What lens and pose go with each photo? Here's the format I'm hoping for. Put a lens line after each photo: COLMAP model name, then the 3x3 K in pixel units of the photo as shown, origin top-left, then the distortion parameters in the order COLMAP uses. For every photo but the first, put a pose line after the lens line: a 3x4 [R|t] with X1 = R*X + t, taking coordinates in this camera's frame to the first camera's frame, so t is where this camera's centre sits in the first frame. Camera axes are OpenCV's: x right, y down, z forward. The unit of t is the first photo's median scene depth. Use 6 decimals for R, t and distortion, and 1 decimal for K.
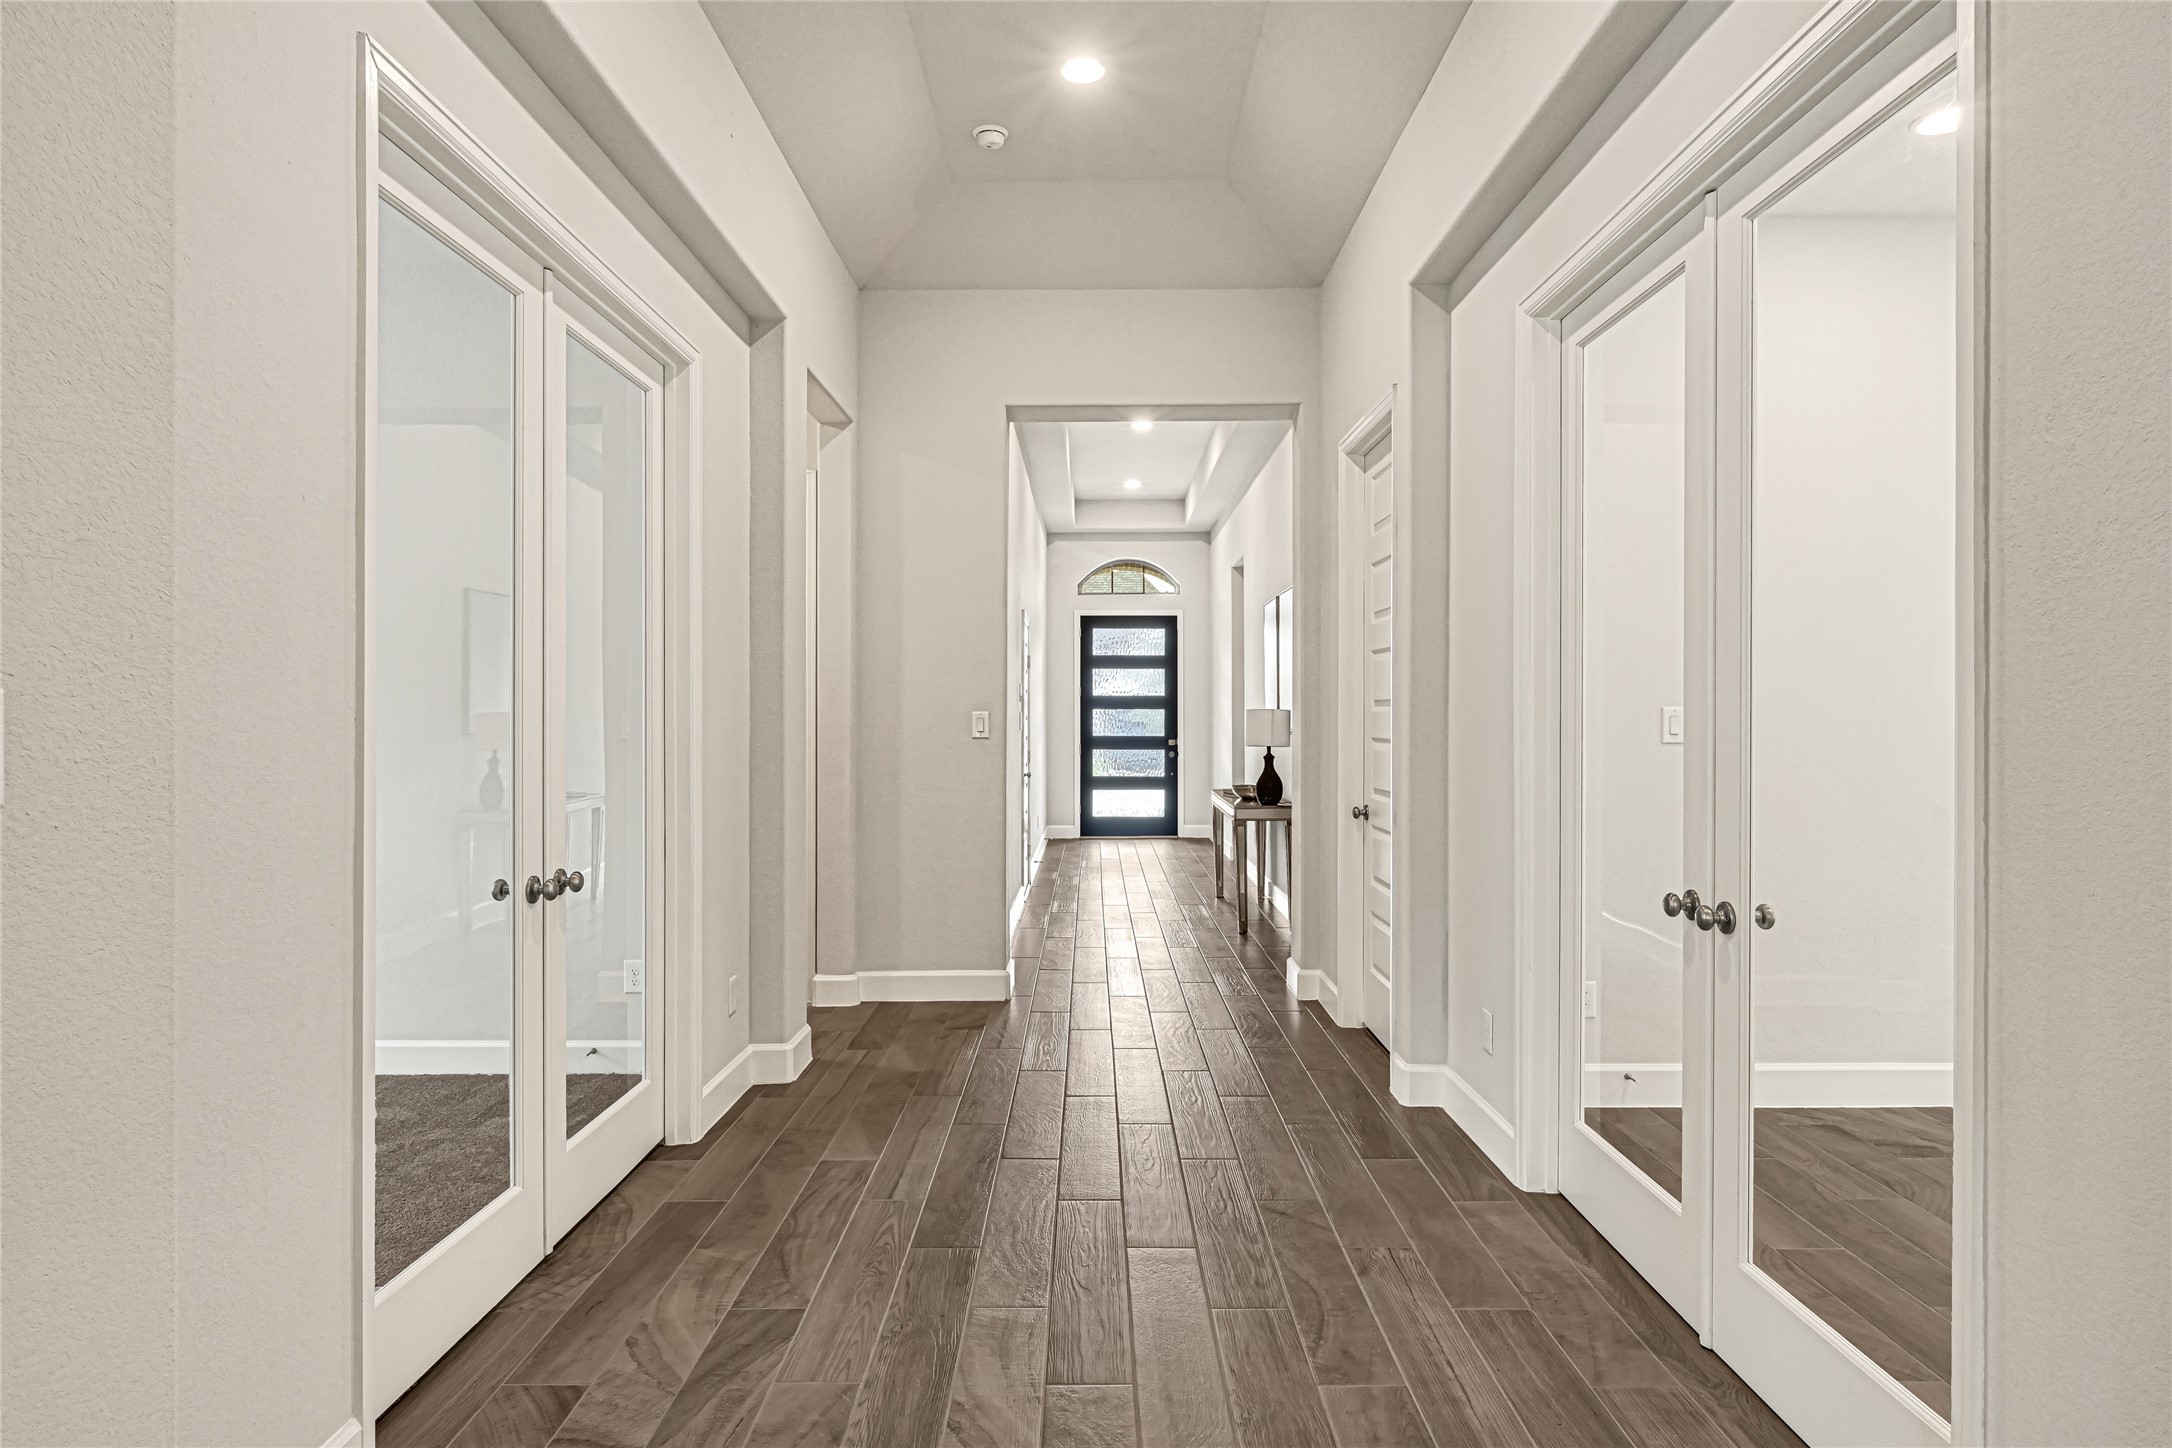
lens RADIAL K [[1181.1, 0, 1086.0], [0, 1181.1, 724.0], [0, 0, 1]] dist [0.000067, -0.001563]
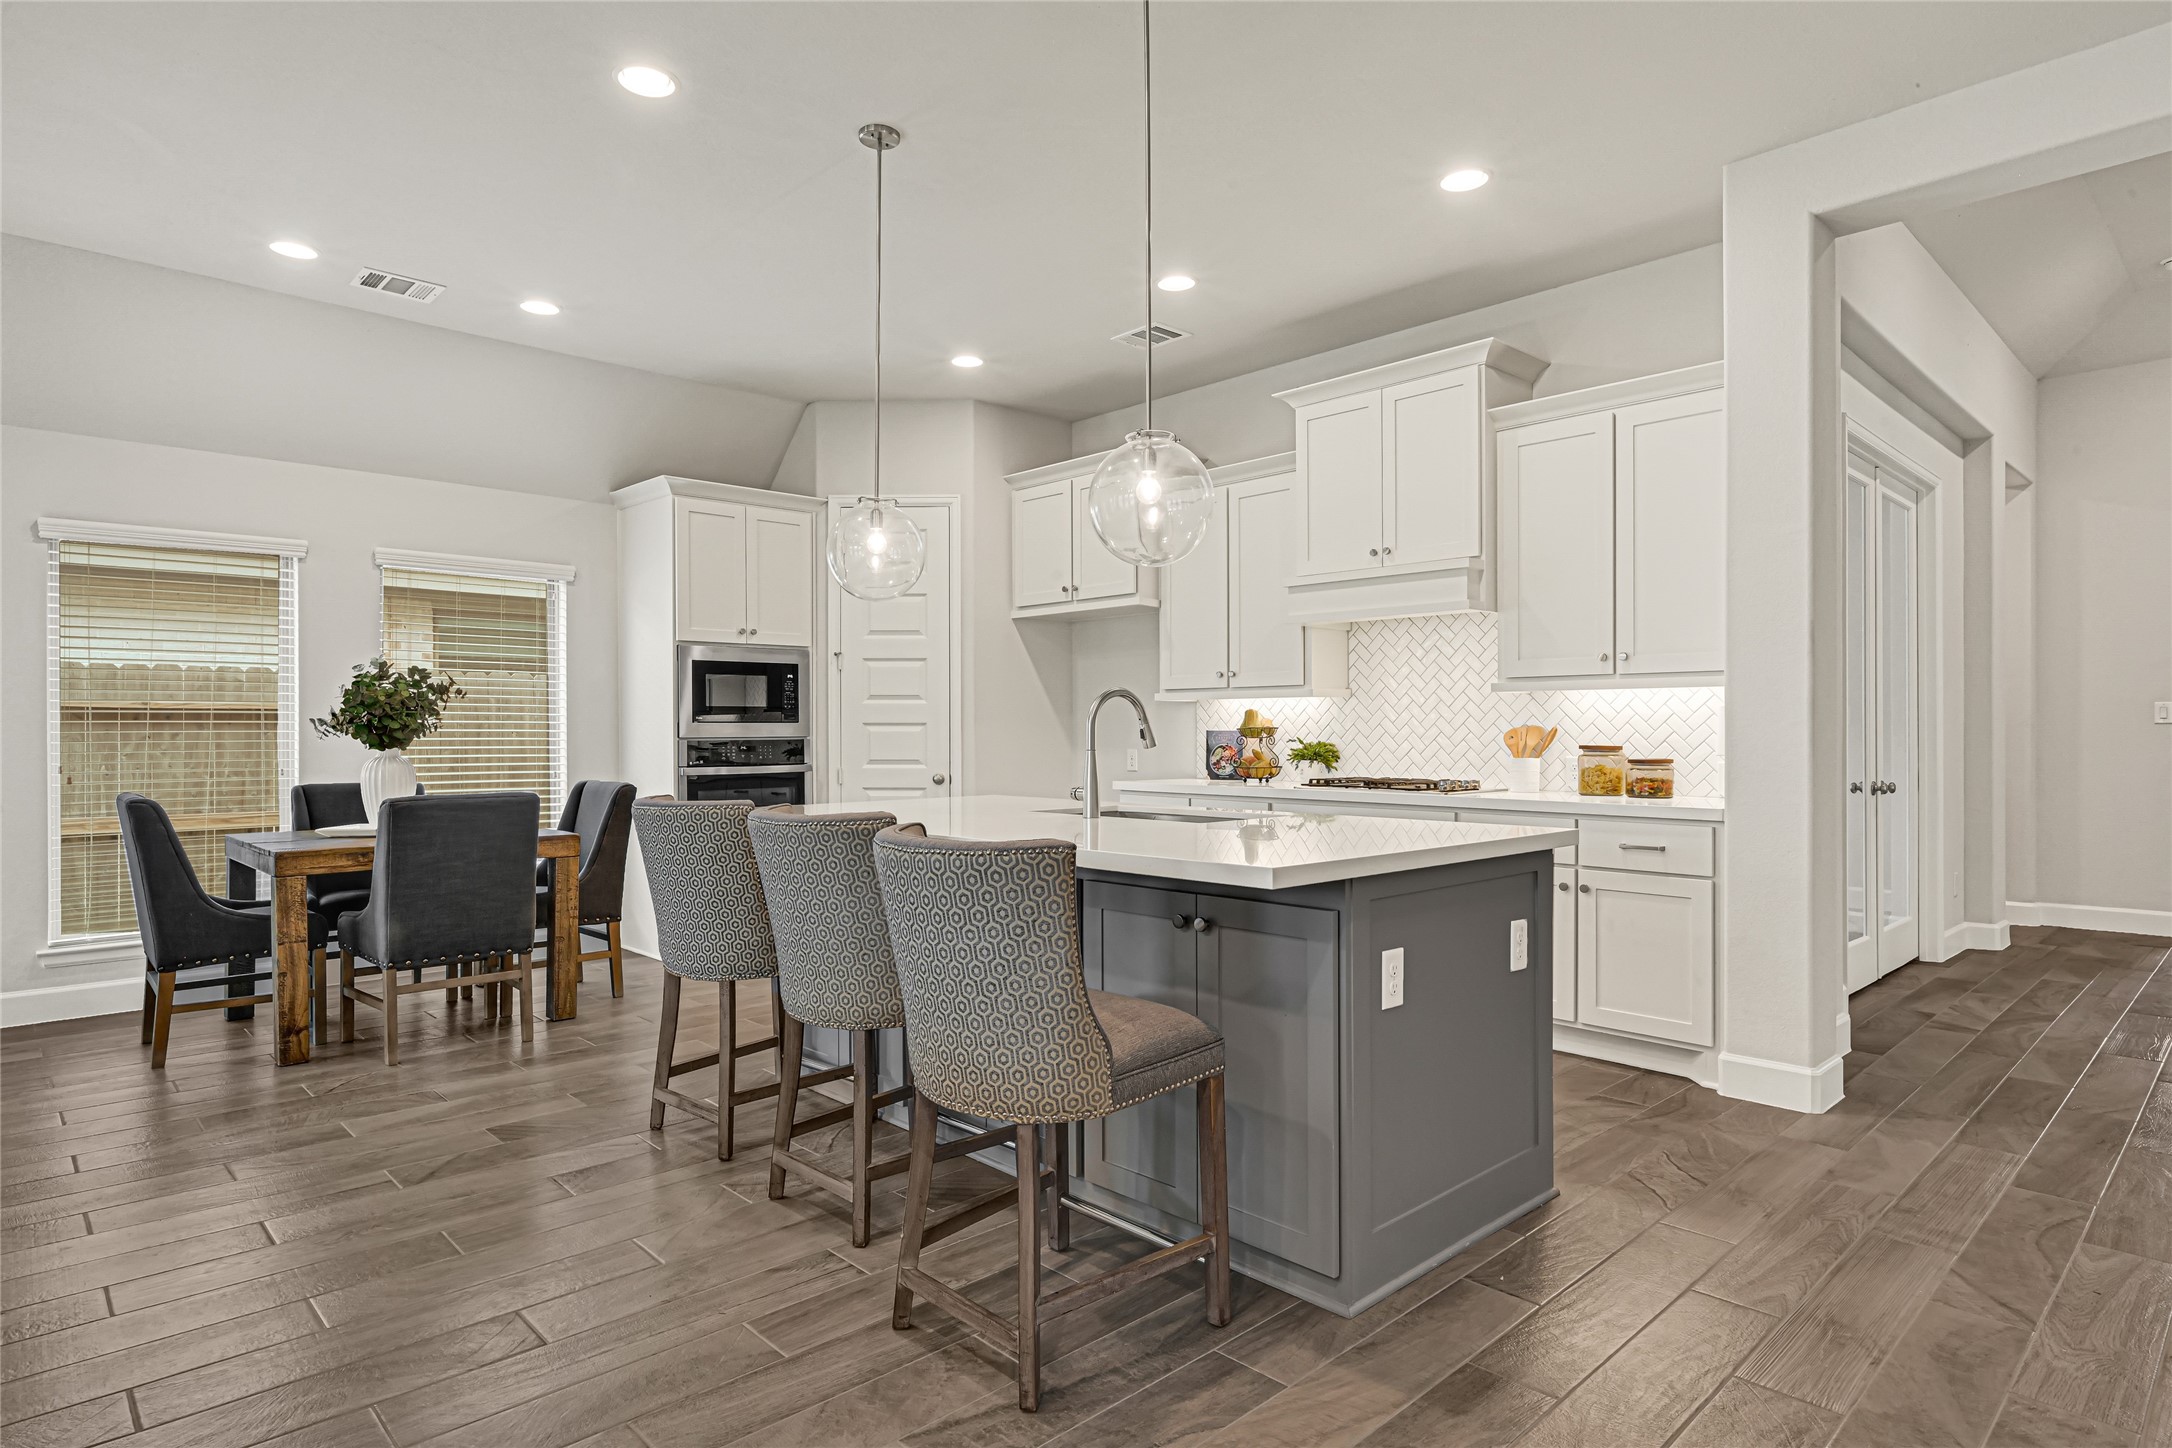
lens RADIAL K [[1181.1, 0, 1086.0], [0, 1181.1, 724.0], [0, 0, 1]] dist [0.000067, -0.001563]
pose [[0.691303, -0.003297, -0.722557, 0.028988], [-0.006752, 0.999916, -0.011022, 0.043082], [0.722533, 0.012498, 0.691223, -0.851328]]
